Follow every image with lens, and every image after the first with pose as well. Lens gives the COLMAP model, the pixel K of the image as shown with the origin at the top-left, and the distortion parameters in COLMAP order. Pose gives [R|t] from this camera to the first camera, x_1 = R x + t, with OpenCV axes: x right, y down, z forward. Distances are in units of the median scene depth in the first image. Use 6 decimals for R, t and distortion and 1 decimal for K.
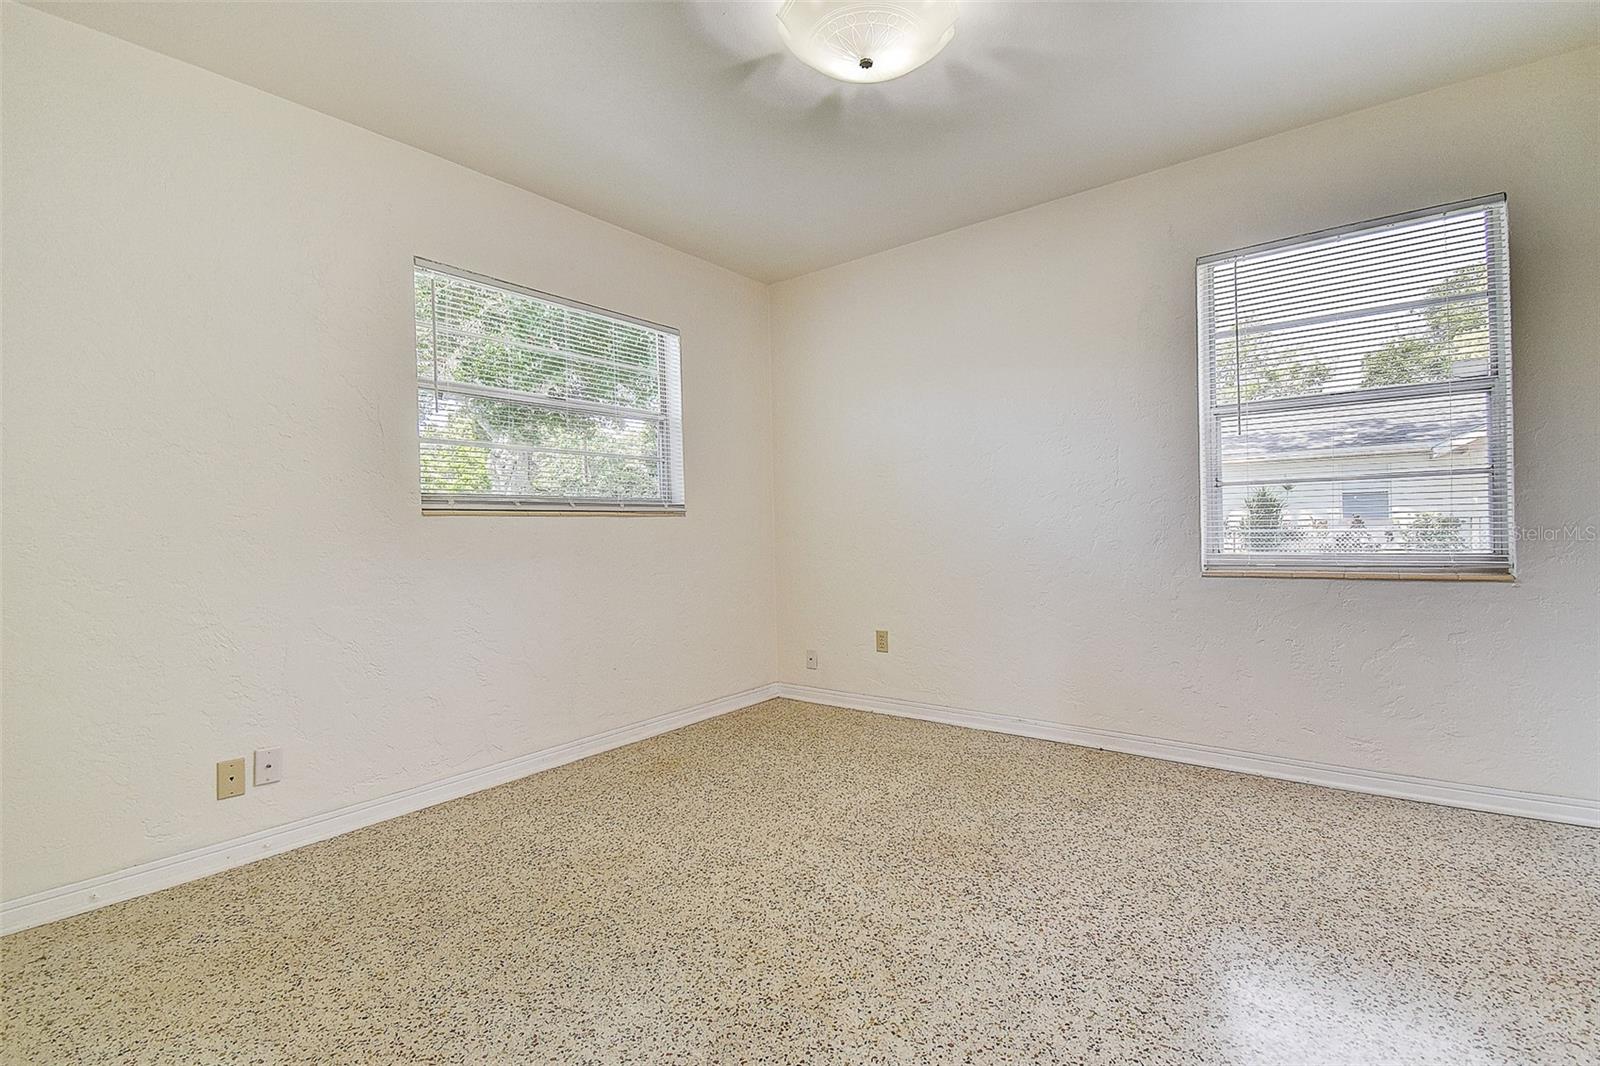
lens RADIAL K [[714.5, 0, 800.8], [0, 714.5, 528.3], [0, 0, 1]] dist [0.005089, 0.000295]
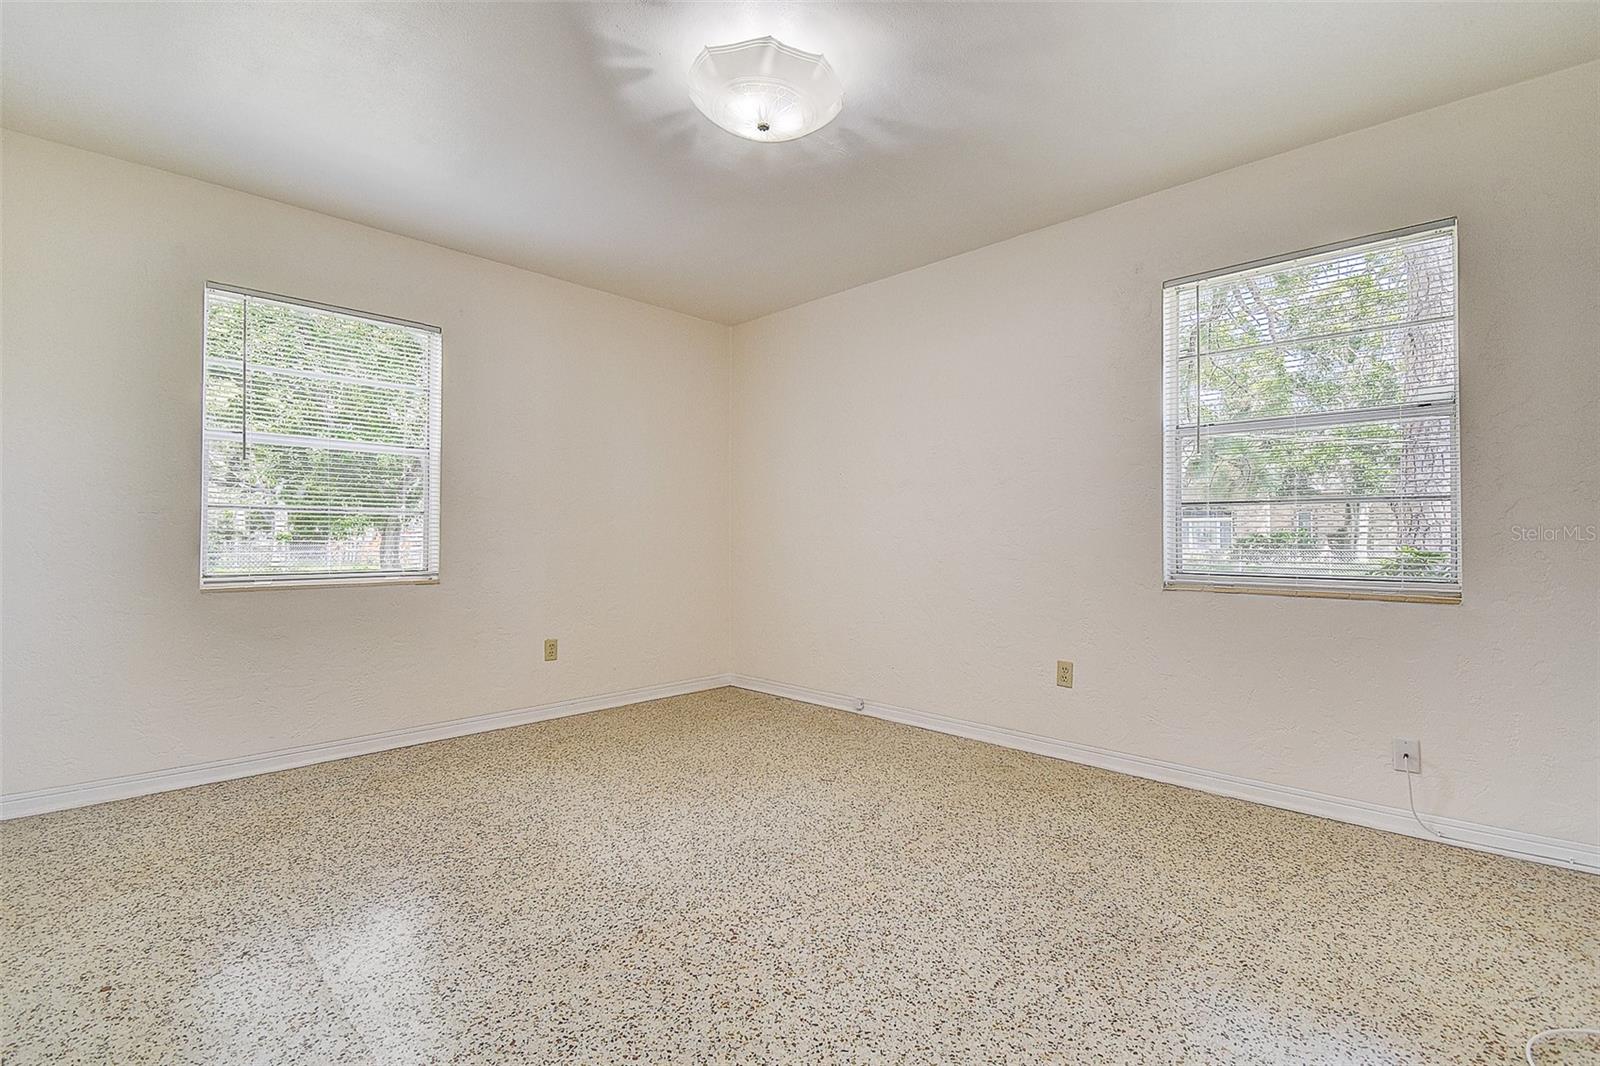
lens RADIAL K [[714.5, 0, 799.1], [0, 714.5, 537.5], [0, 0, 1]] dist [0.005089, 0.000295]
pose [[0.996514, 0.013189, -0.082379, 0.161939], [-0.013671, 0.999893, -0.005282, -0.001198], [0.082301, 0.006390, 0.996587, -0.072817]]
